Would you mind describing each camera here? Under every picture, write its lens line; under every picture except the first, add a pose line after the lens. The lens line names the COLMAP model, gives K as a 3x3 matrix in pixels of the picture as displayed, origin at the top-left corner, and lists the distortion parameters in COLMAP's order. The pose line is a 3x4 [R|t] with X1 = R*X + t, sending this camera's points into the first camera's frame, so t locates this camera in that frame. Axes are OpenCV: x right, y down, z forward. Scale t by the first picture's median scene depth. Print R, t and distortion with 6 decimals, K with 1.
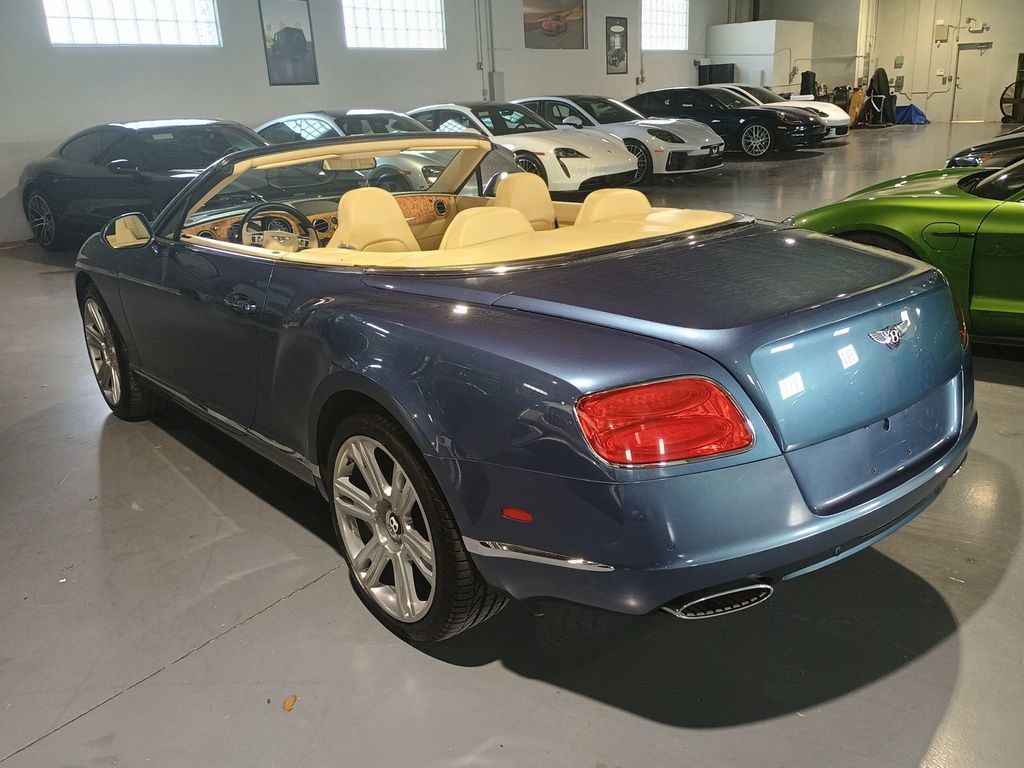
lens RADIAL K [[886.8, 0, 515.4], [0, 886.8, 379.5], [0, 0, 1]] dist [0.055023, -0.069611]
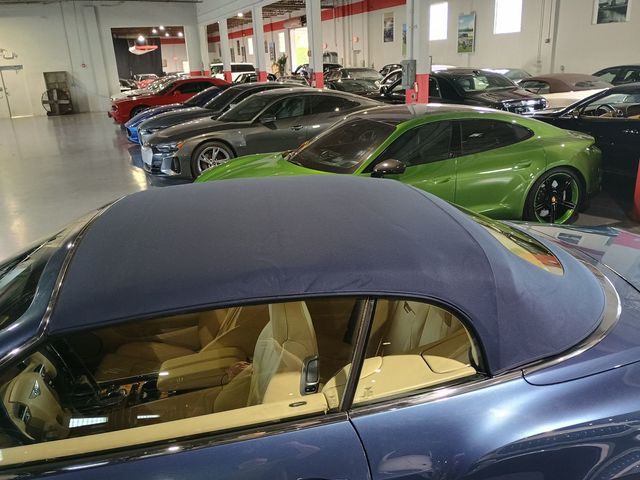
lens RADIAL K [[561.2, 0, 321.2], [0, 561.2, 247.9], [0, 0, 1]] dist [0.056716, -0.065174]
pose [[0.524510, -0.258072, 0.811350, -0.073979], [0.292024, 0.949678, 0.113287, -0.036625], [-0.799757, 0.177513, 0.573479, 0.080891]]
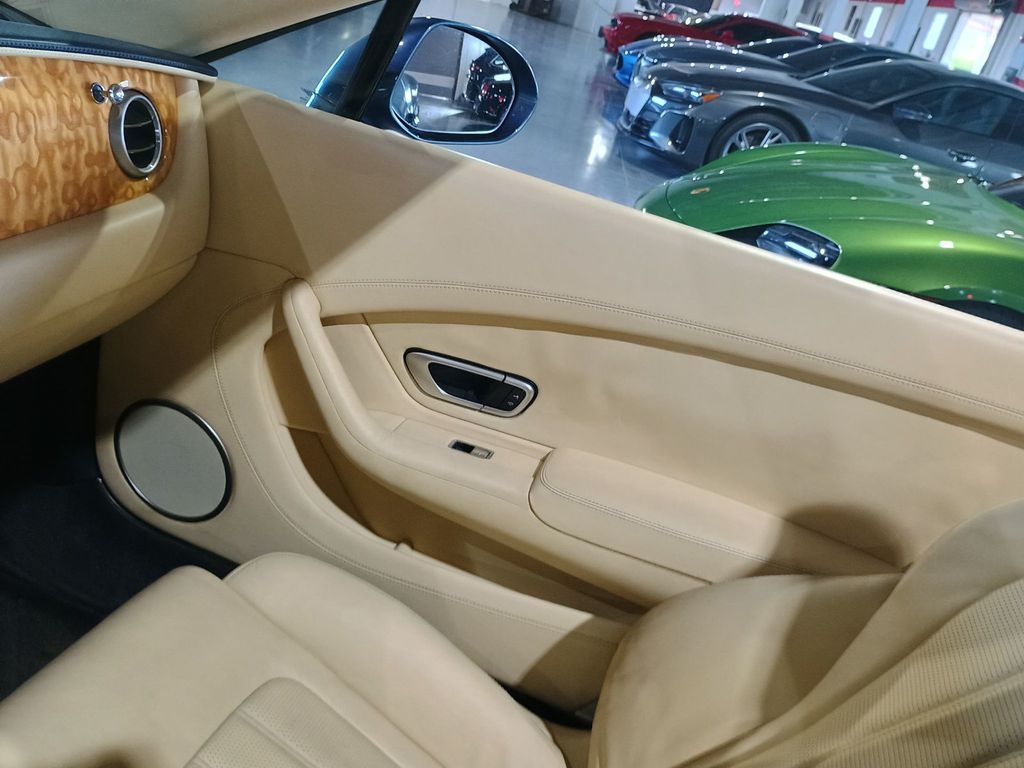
lens RADIAL K [[913.6, 0, 512.0], [0, 913.6, 384.0], [0, 0, 1]] dist [0.012239, -0.017294]
pose [[0.807615, 0.014949, 0.589521, -0.027448], [-0.122288, 0.982194, 0.142623, -0.030970], [-0.576892, -0.187275, 0.795062, 0.140053]]
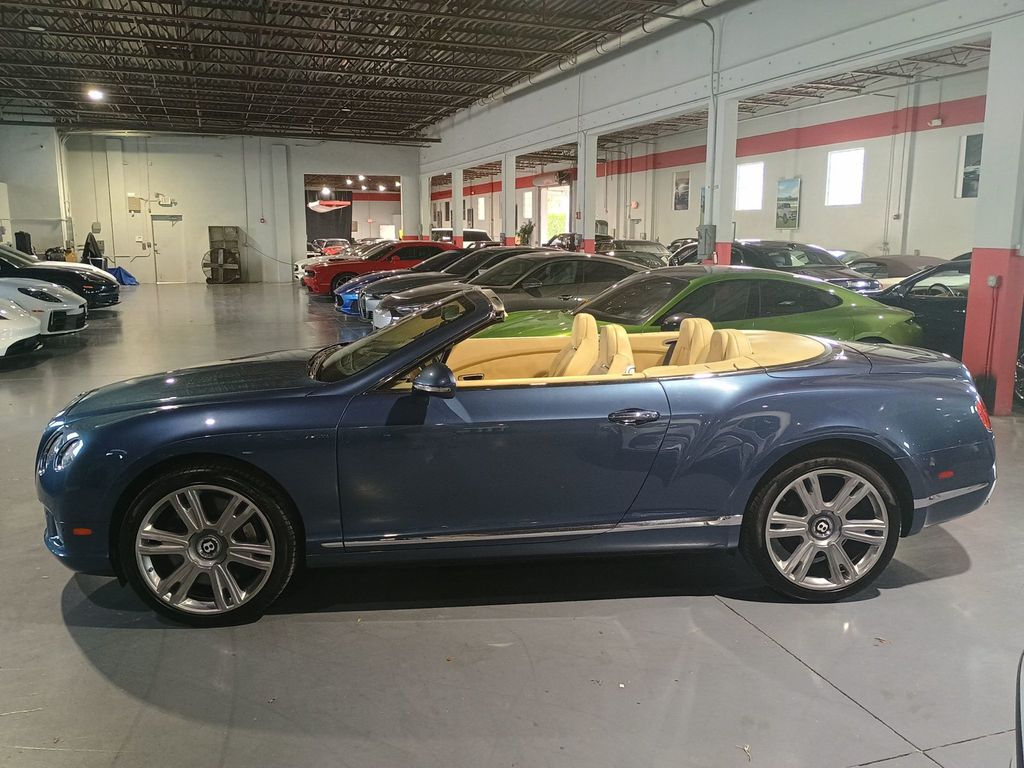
lens RADIAL K [[886.8, 0, 515.4], [0, 886.8, 379.5], [0, 0, 1]] dist [0.055023, -0.069611]
pose [[0.578444, -0.091534, 0.810571, -0.165501], [0.229833, 0.971715, -0.054284, -0.012239], [-0.782675, 0.217696, 0.583120, 0.045507]]
